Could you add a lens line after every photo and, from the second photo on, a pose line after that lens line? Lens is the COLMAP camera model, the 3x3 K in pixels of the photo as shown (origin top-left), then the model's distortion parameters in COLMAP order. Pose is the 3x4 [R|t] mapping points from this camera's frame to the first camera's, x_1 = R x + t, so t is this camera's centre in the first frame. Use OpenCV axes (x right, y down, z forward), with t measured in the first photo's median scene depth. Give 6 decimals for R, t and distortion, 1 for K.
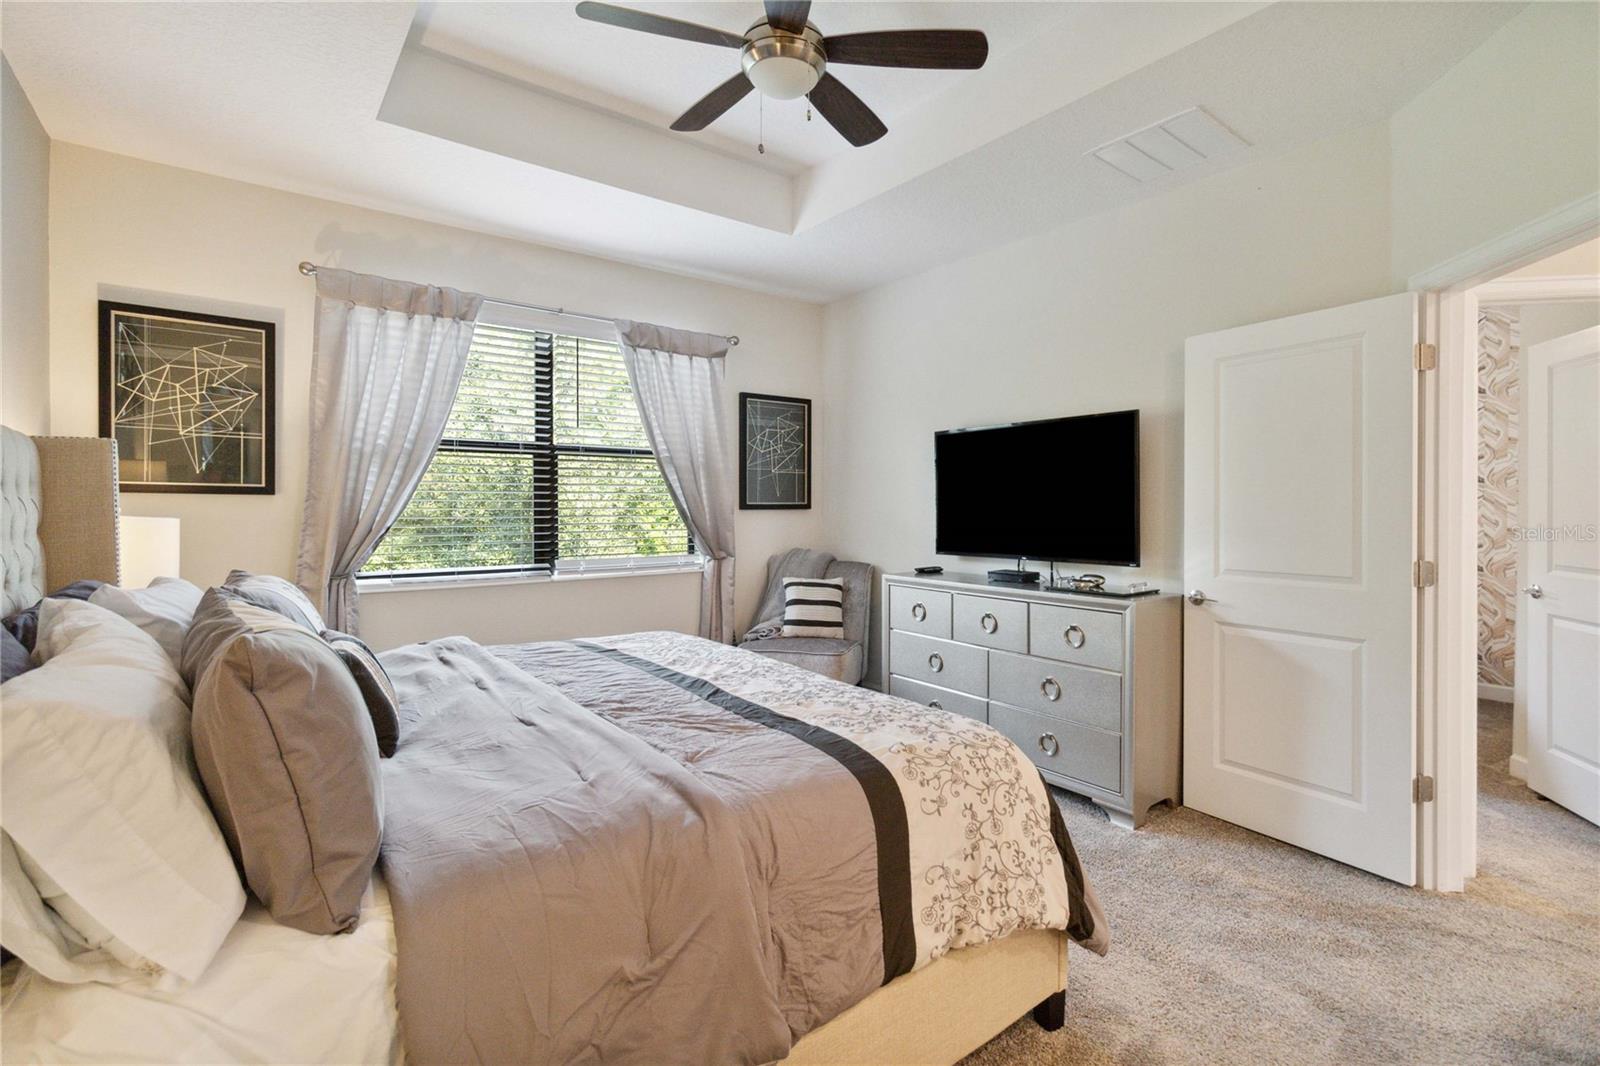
lens RADIAL K [[736.2, 0, 812.0], [0, 736.2, 505.6], [0, 0, 1]] dist [-0.001326, -0.000518]
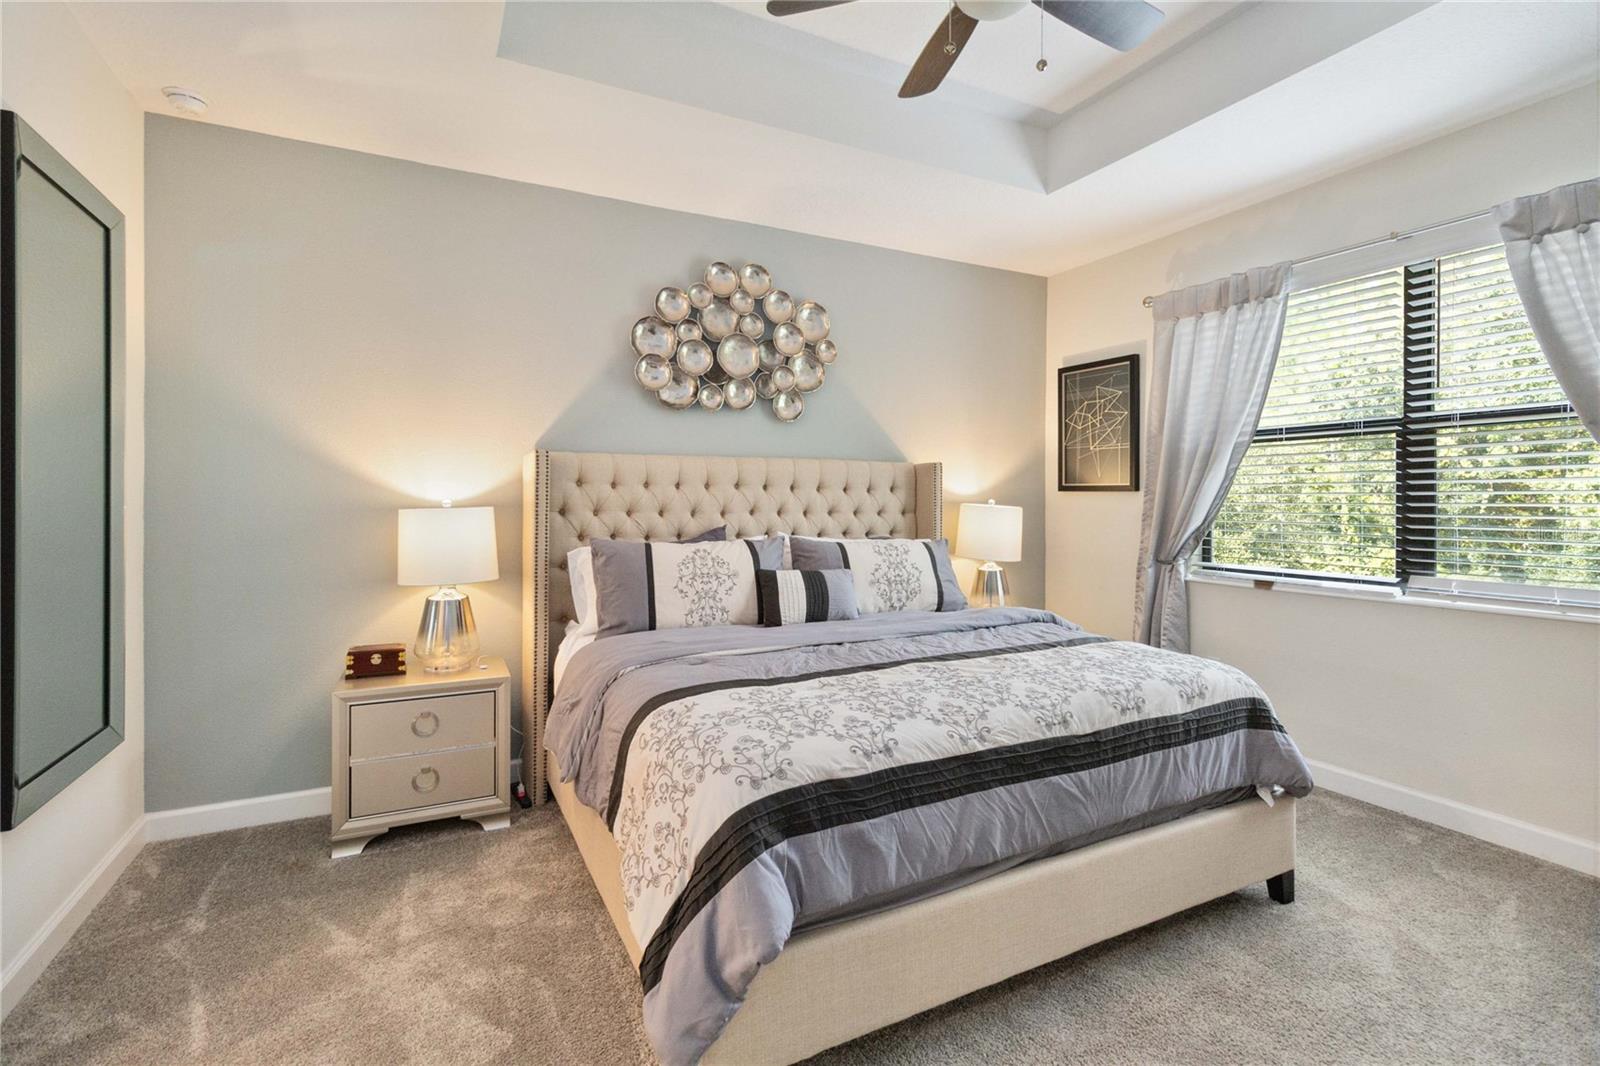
lens RADIAL K [[736.2, 0, 812.0], [0, 736.2, 505.6], [0, 0, 1]] dist [-0.001326, -0.000518]
pose [[-0.197924, 0.007381, -0.980190, 0.480518], [-0.003871, 0.999958, 0.008312, 0.001813], [0.980210, 0.005439, -0.197887, 0.557254]]
